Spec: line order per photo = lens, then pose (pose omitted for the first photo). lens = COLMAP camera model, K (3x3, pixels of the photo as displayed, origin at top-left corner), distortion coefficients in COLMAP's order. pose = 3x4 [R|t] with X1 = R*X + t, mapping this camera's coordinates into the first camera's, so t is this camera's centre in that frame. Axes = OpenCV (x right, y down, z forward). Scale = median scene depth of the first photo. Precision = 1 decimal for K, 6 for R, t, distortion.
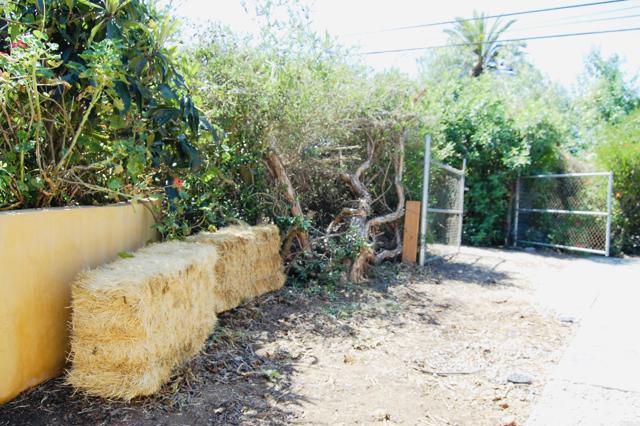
lens RADIAL K [[475.9, 0, 343.2], [0, 475.9, 212.7], [0, 0, 1]] dist [-0.100047, 0.005319]
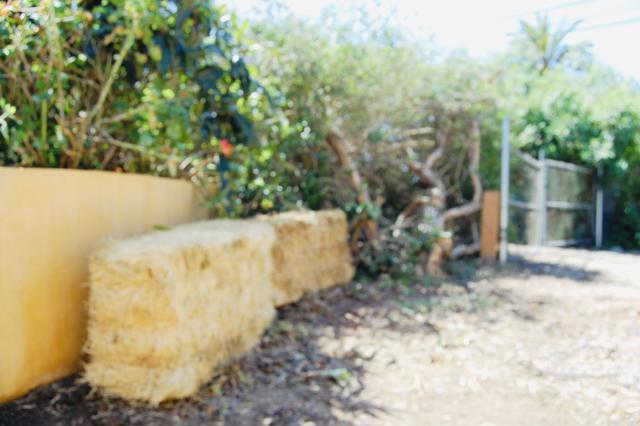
lens RADIAL K [[475.9, 0, 343.2], [0, 475.9, 212.7], [0, 0, 1]] dist [-0.100047, 0.005319]
pose [[0.990652, -0.020309, -0.134890, -0.024258], [0.017678, 0.999630, -0.020668, 0.062081], [0.135260, 0.018090, 0.990645, 0.151988]]
